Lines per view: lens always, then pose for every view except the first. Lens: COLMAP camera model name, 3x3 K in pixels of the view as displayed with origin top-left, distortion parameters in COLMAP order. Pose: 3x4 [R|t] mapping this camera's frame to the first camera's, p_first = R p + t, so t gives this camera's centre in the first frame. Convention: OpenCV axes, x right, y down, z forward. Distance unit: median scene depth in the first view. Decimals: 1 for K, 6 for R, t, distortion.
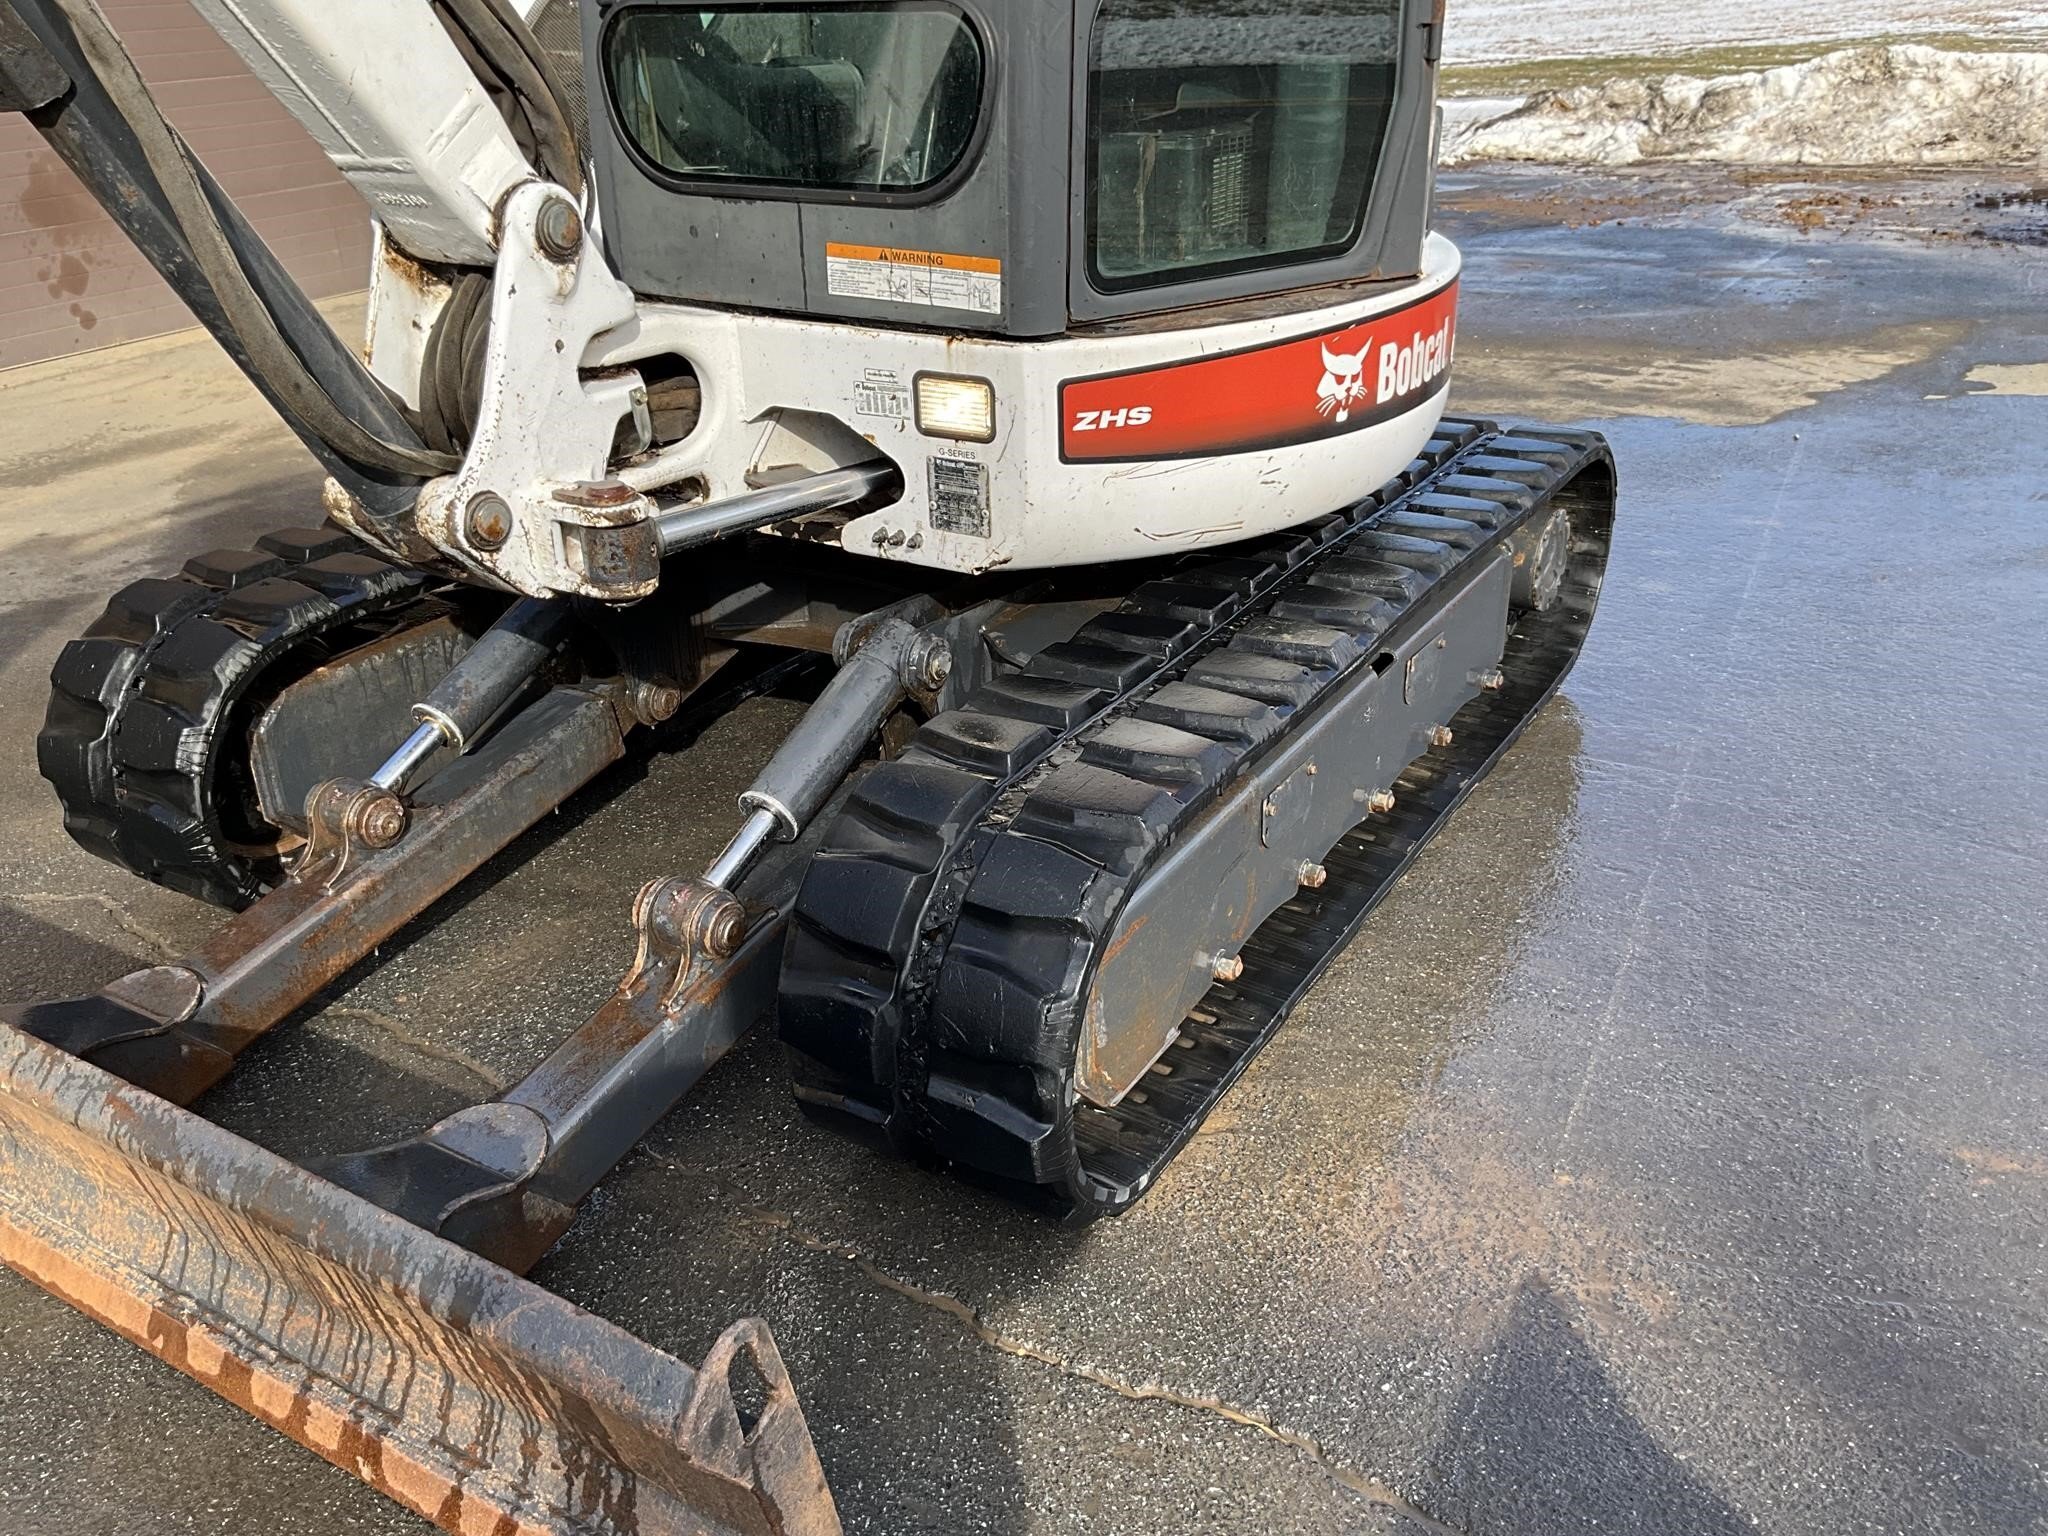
lens RADIAL K [[1687.1, 0, 1019.5], [0, 1687.1, 765.4], [0, 0, 1]] dist [0.109005, -0.231367]
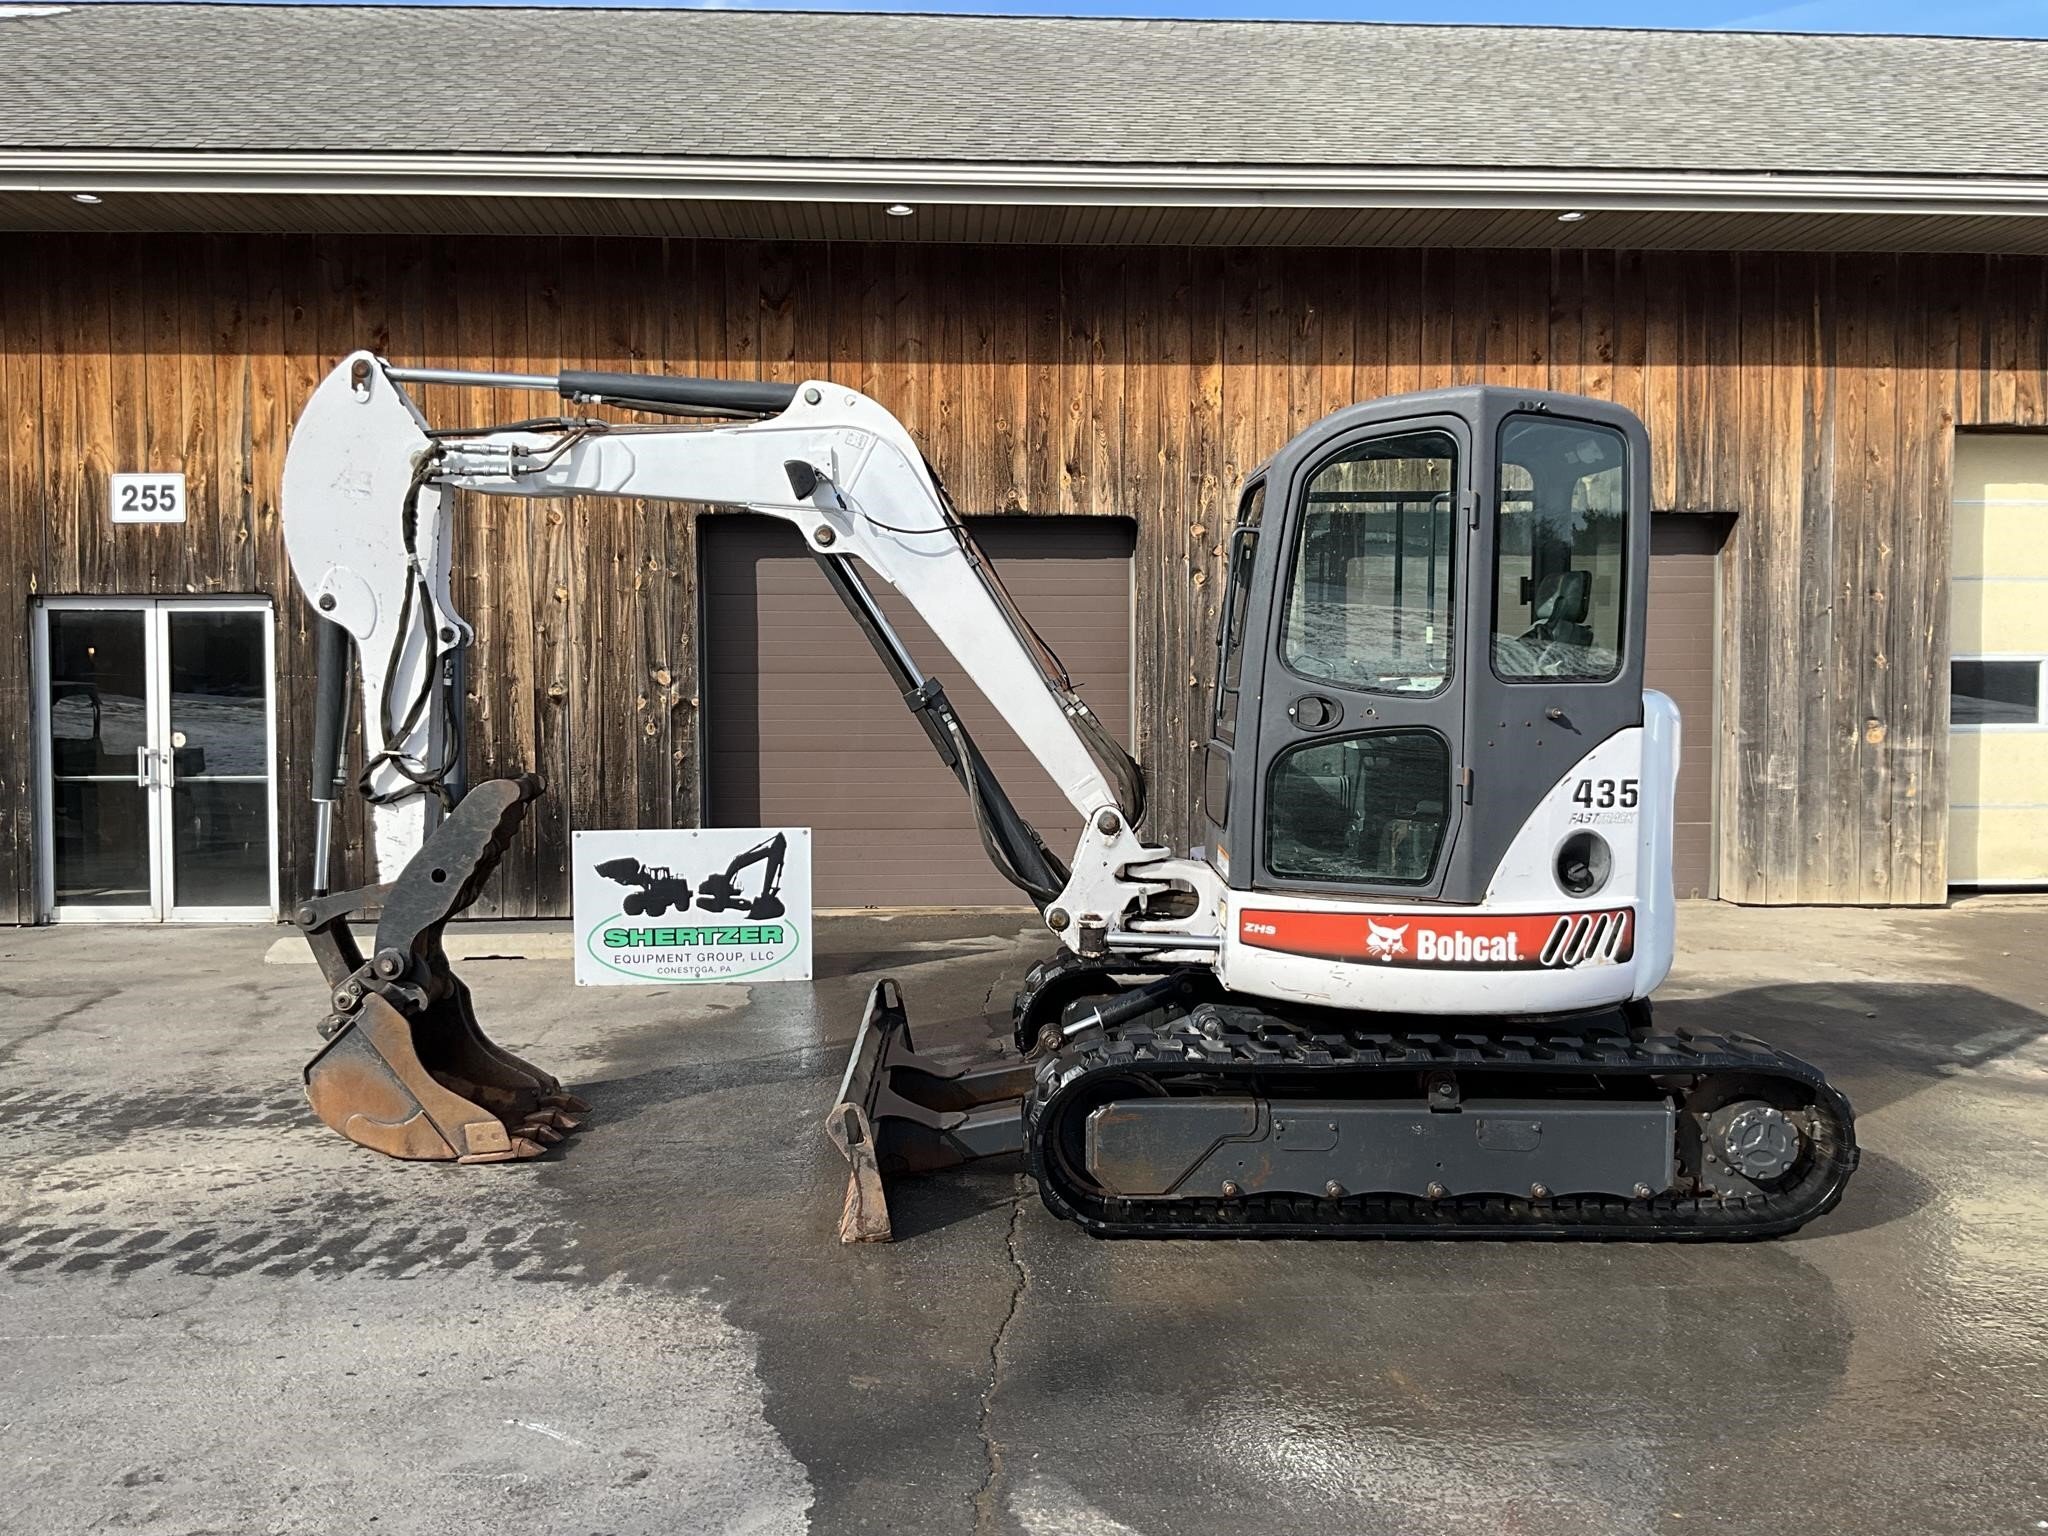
lens RADIAL K [[1687.1, 0, 1019.5], [0, 1687.1, 765.4], [0, 0, 1]] dist [0.109005, -0.231367]
pose [[0.537900, 0.085119, -0.838701, 1.642556], [-0.372962, 0.916255, -0.146209, 0.042488], [0.756018, 0.391449, 0.524599, -0.480331]]
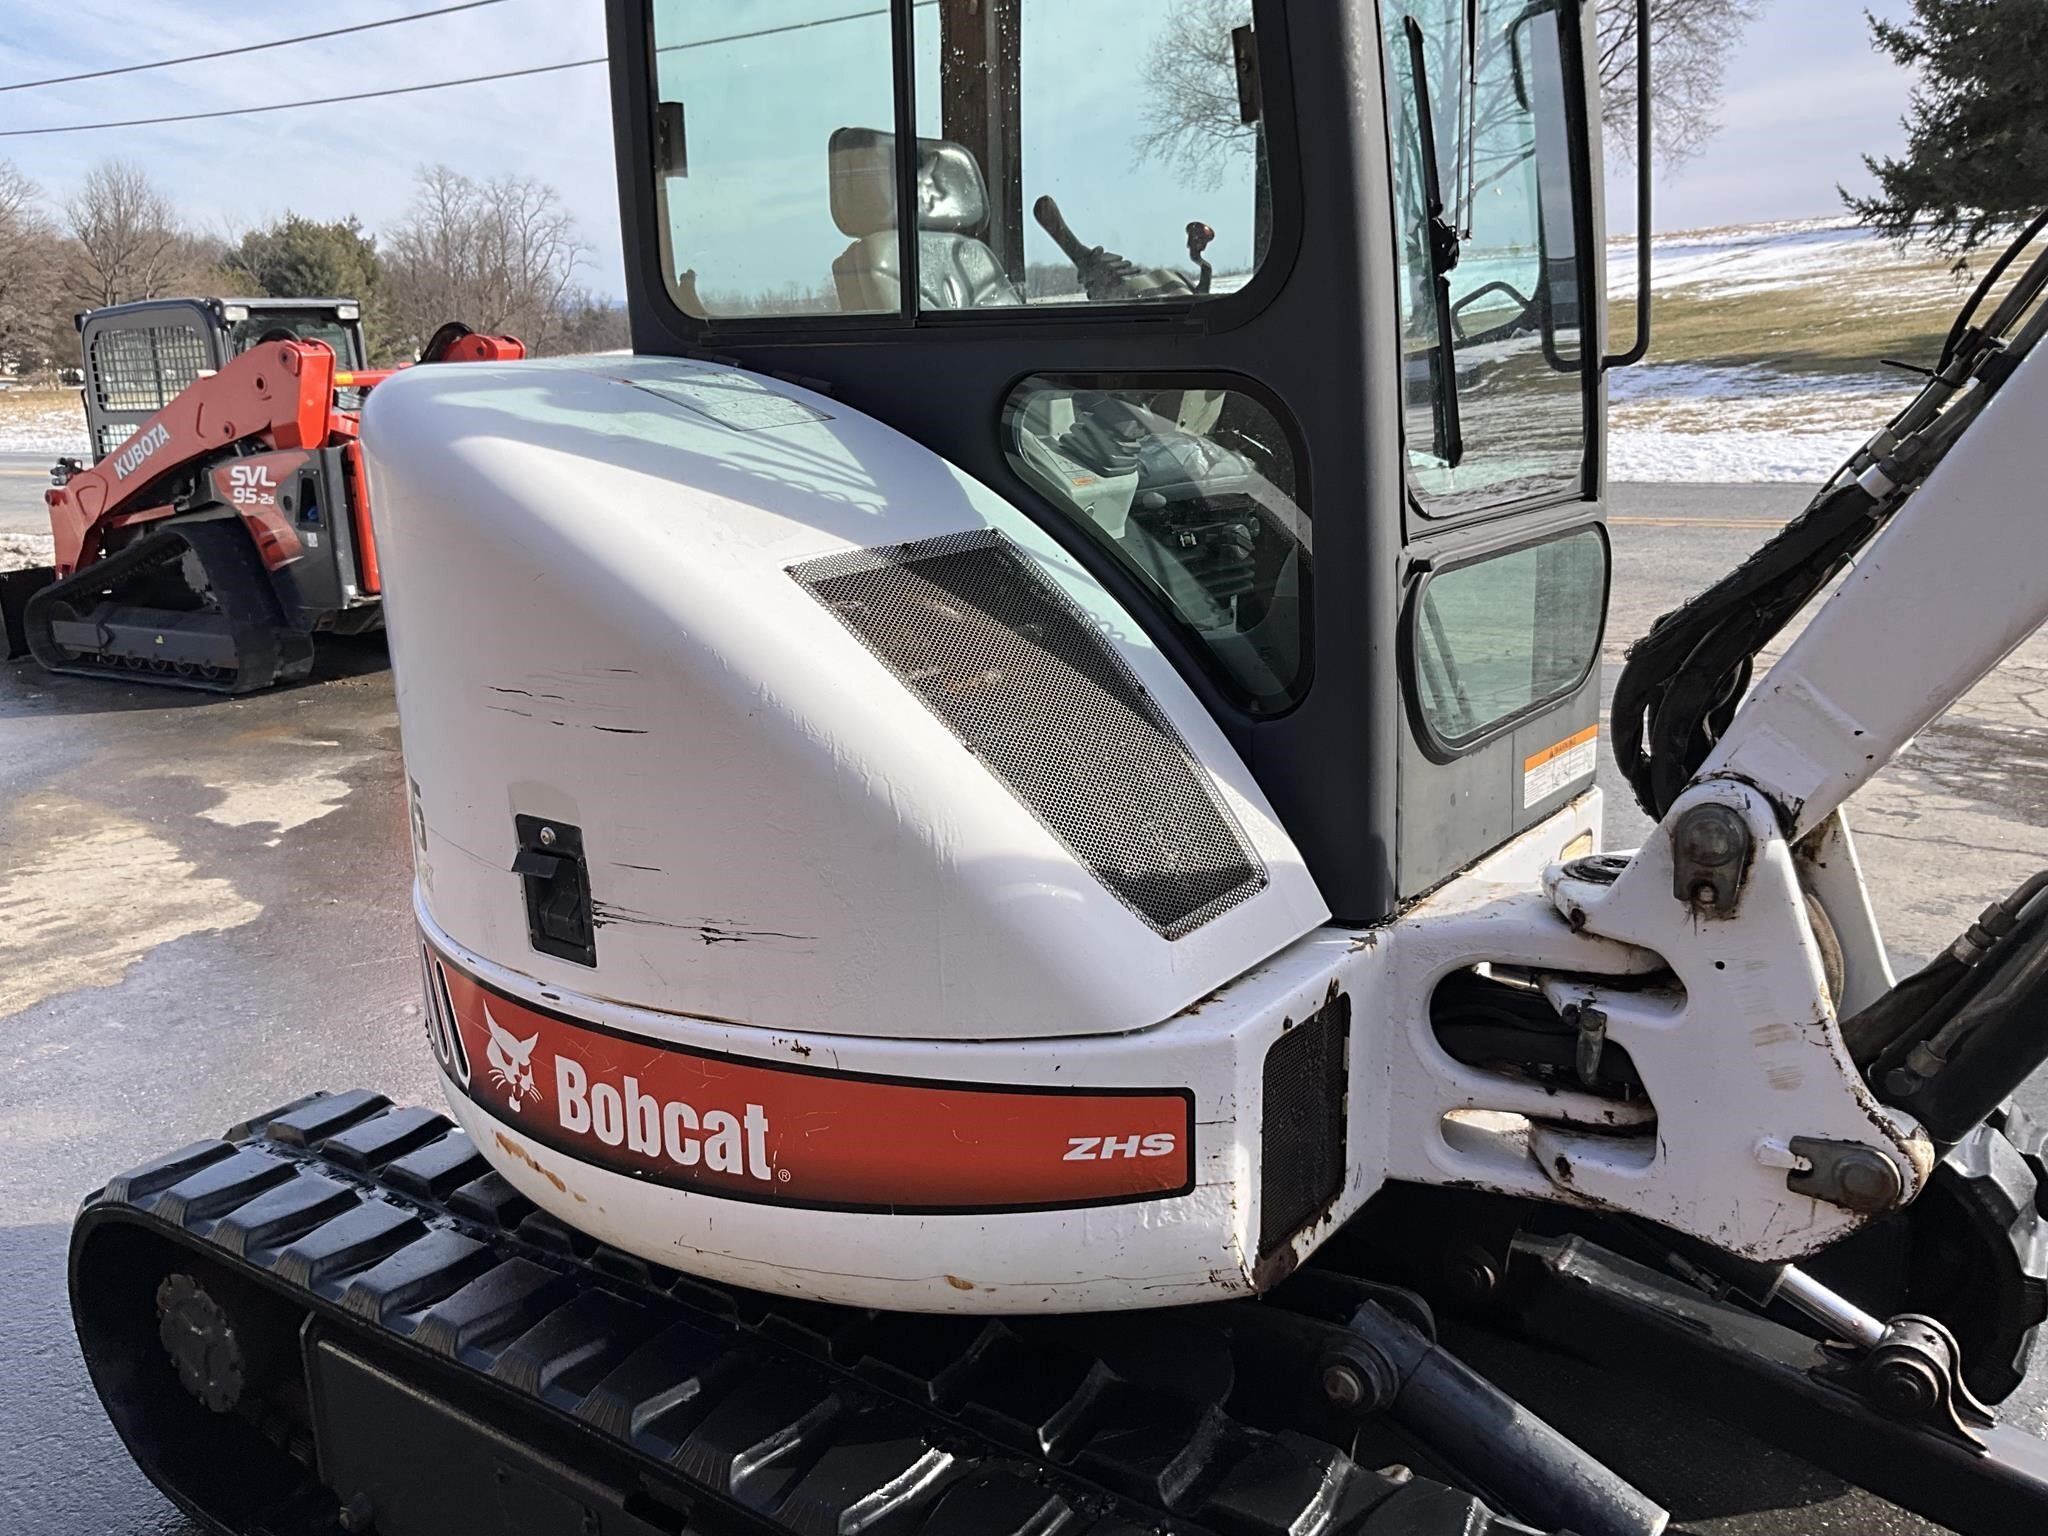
lens RADIAL K [[1687.1, 0, 1019.5], [0, 1687.1, 765.4], [0, 0, 1]] dist [0.109005, -0.231367]
pose [[0.068119, -0.216041, 0.974005, -1.033086], [0.442736, 0.881425, 0.164543, -0.567435], [-0.894061, 0.420018, 0.155691, 1.061121]]
